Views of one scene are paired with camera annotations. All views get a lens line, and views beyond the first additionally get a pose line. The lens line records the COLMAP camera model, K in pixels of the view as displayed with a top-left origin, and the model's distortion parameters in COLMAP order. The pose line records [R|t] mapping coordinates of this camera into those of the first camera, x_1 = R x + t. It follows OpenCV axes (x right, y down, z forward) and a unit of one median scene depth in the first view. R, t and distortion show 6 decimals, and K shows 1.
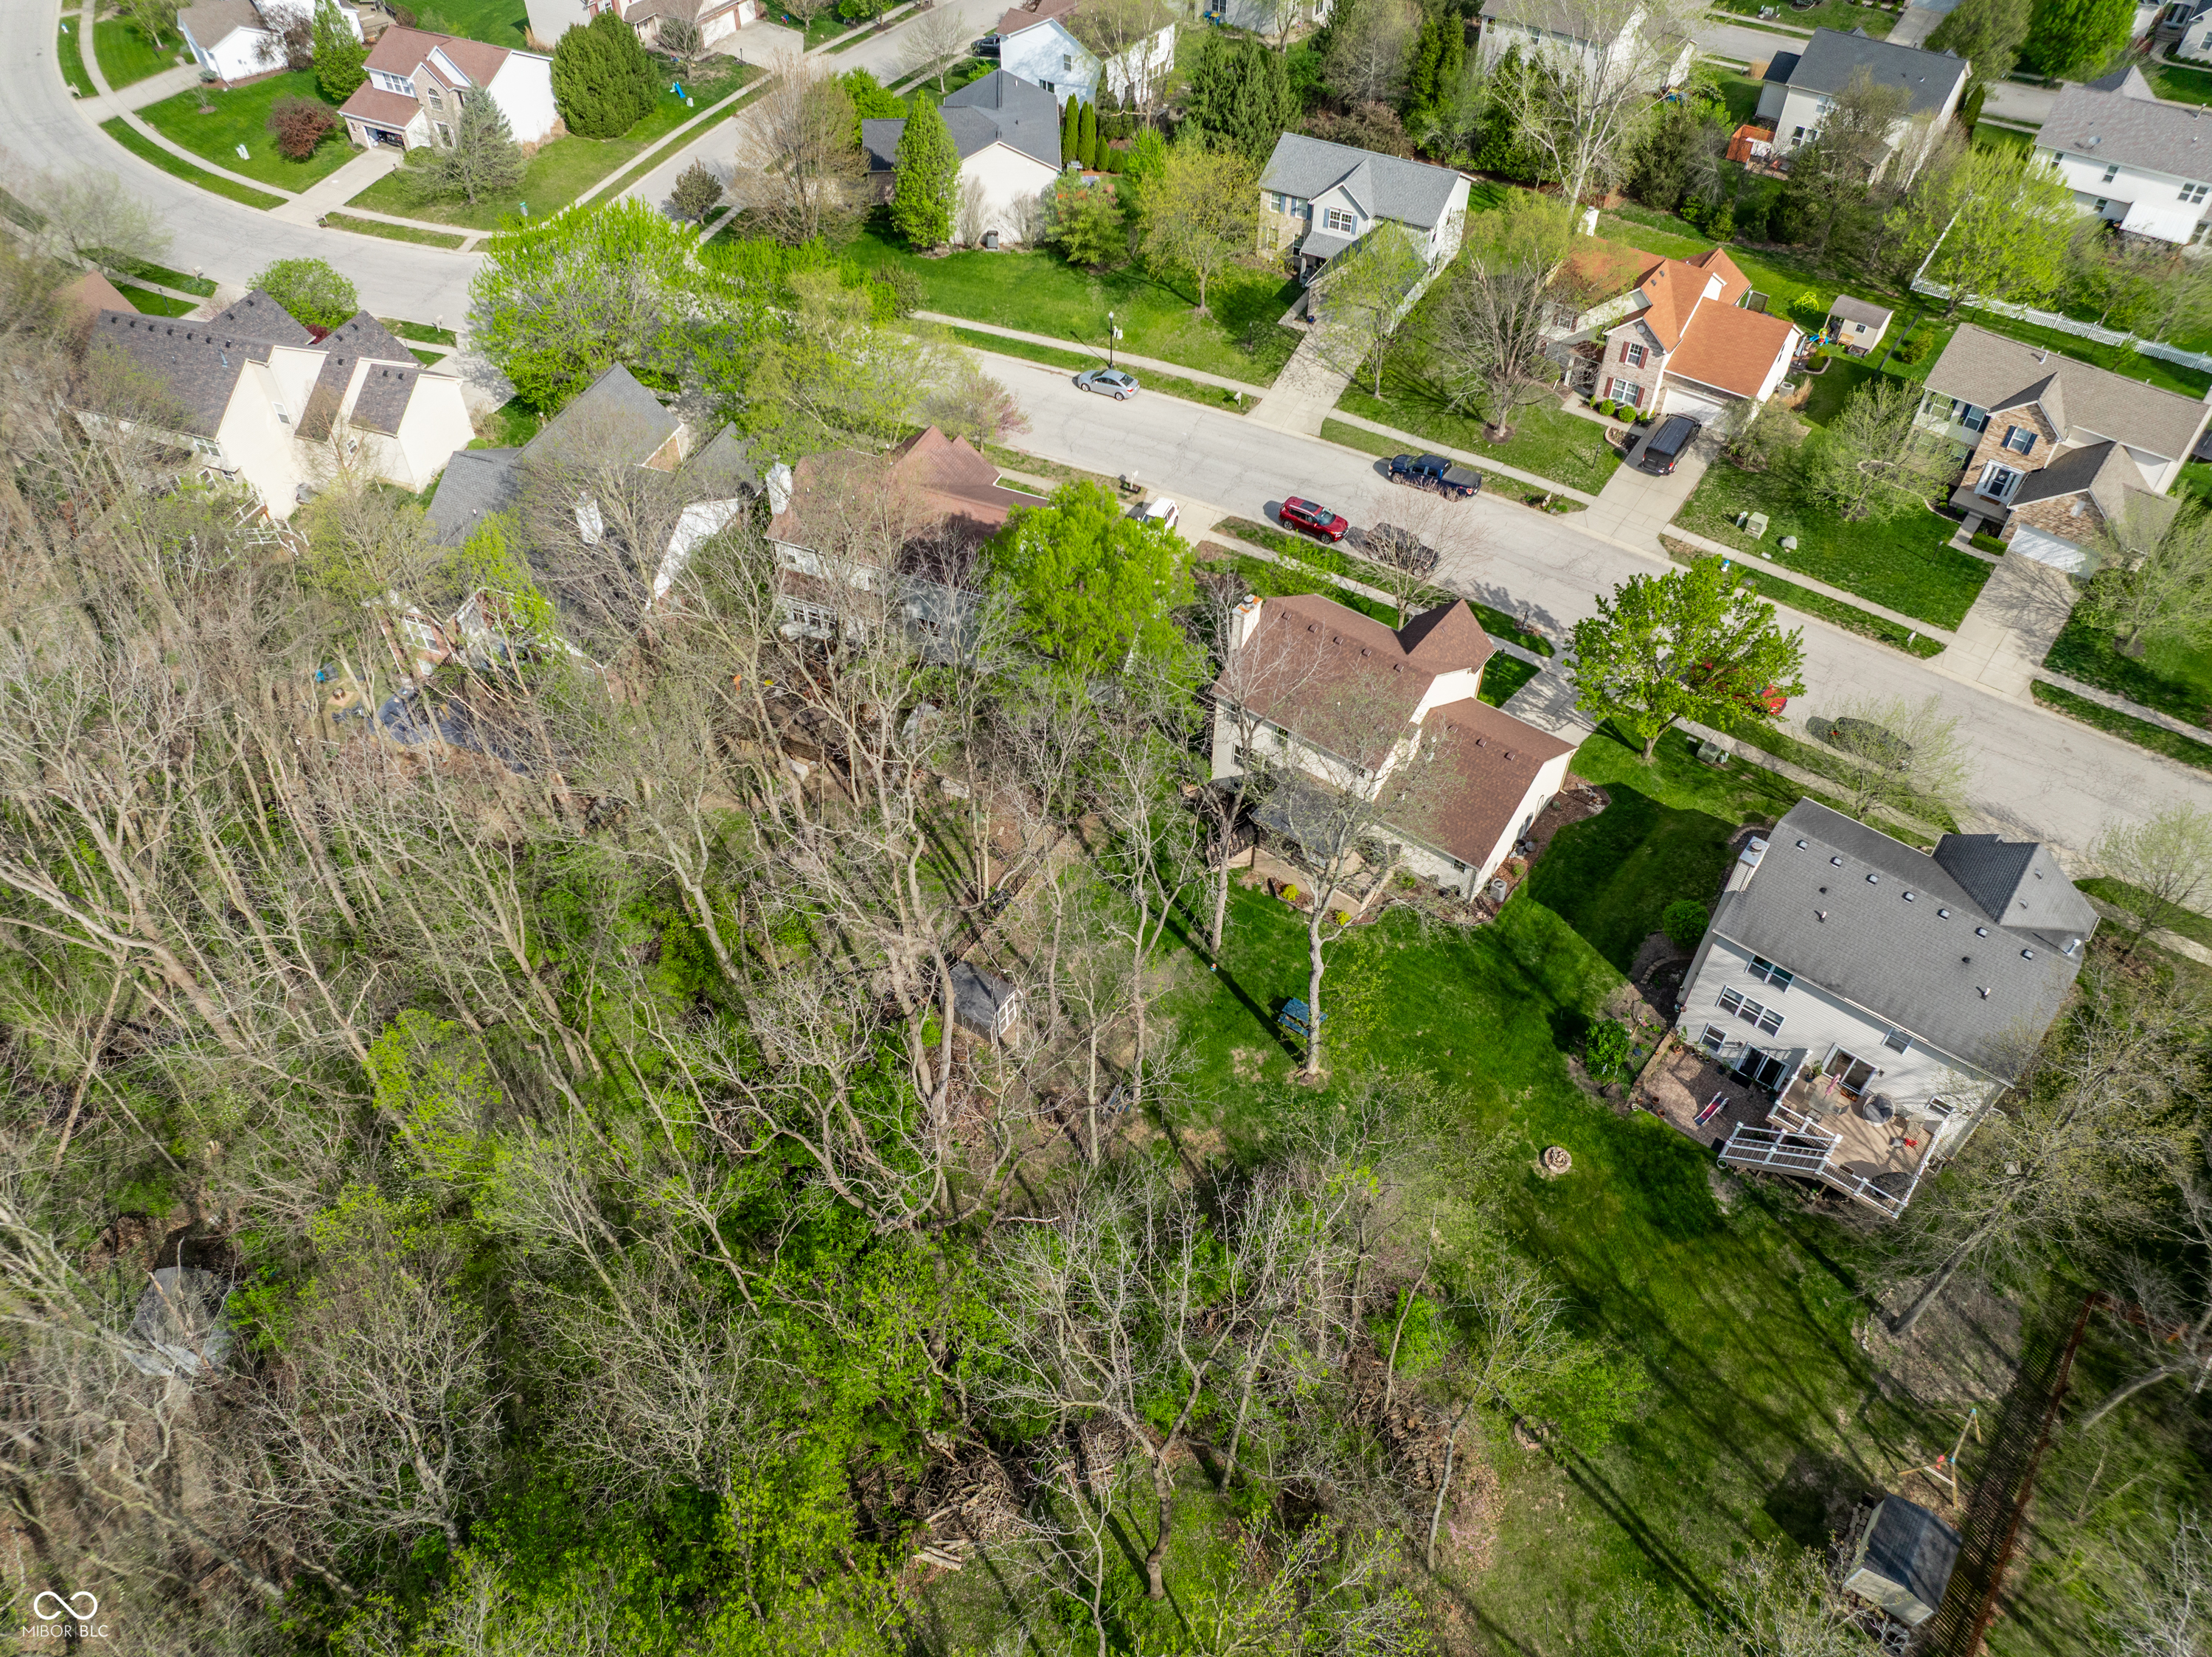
lens RADIAL K [[1568.8, 0, 1118.1], [0, 1568.8, 842.0], [0, 0, 1]] dist [-0.048969, 0.018771]
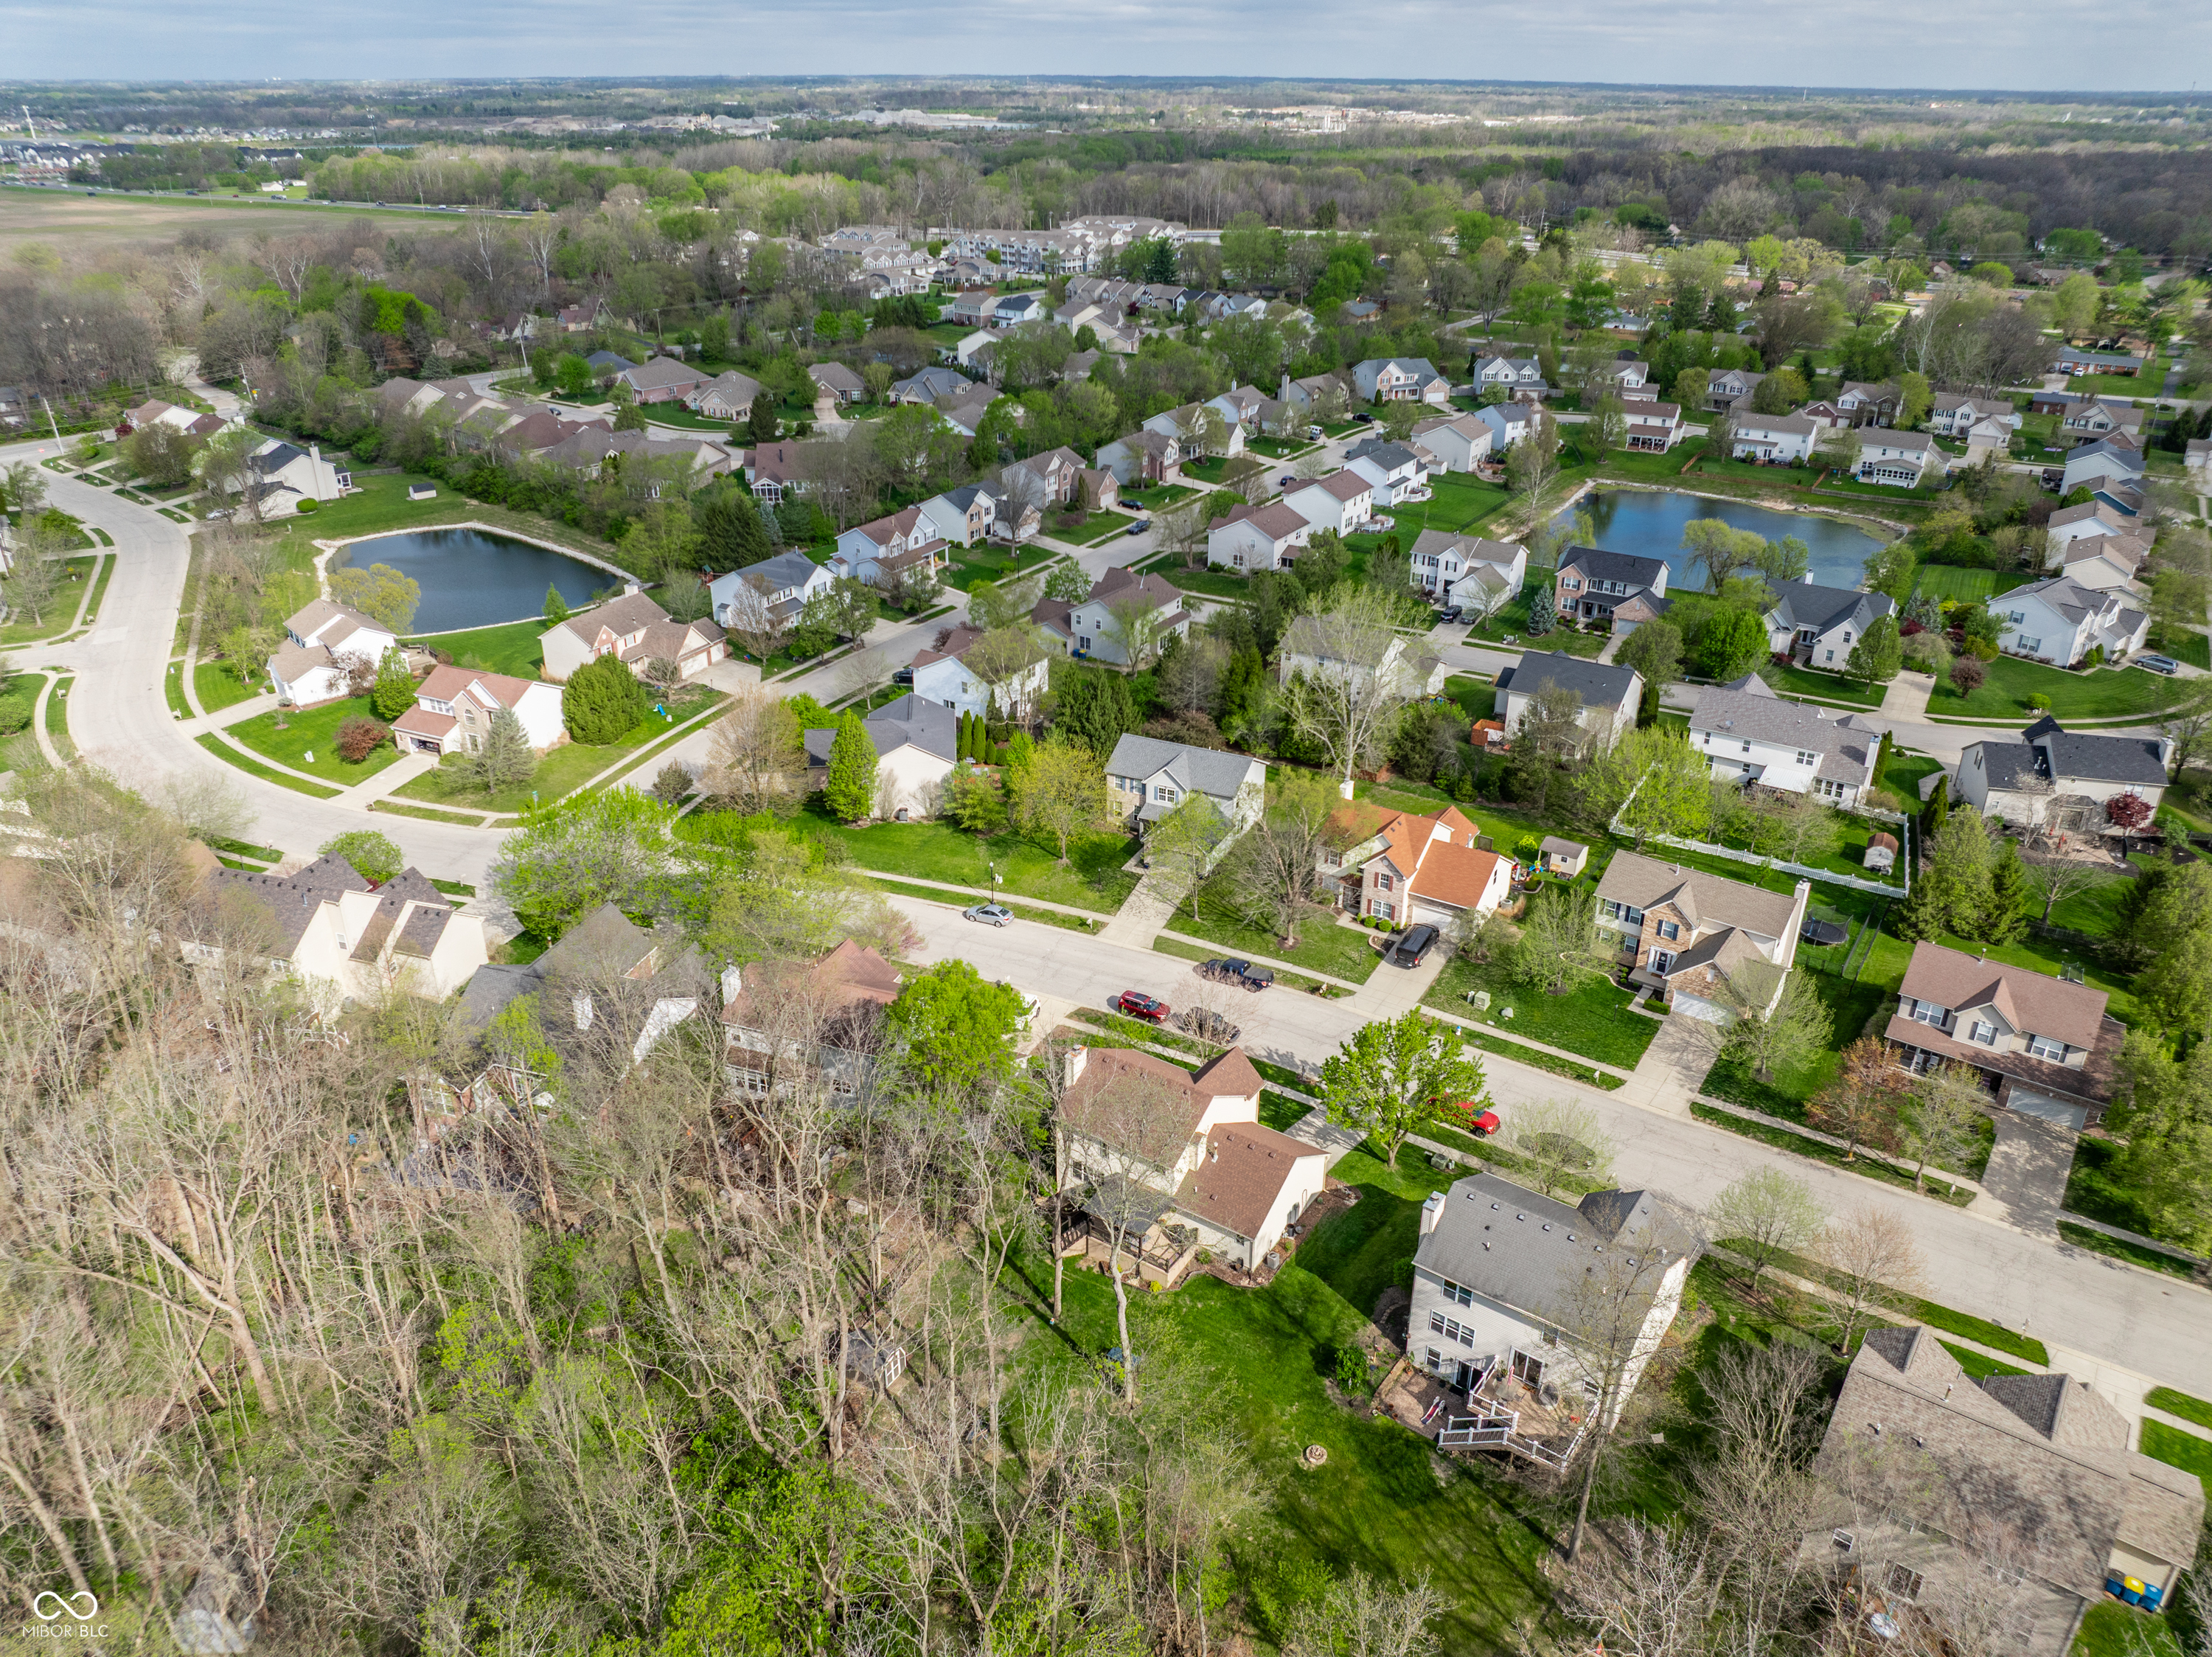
lens RADIAL K [[1568.8, 0, 1115.5], [0, 1568.8, 827.8], [0, 0, 1]] dist [-0.048969, 0.018771]
pose [[0.998901, -0.018664, 0.042993, 0.048290], [0.033020, 0.931231, -0.362931, 0.125171], [-0.033263, 0.363952, 0.930824, -0.260671]]
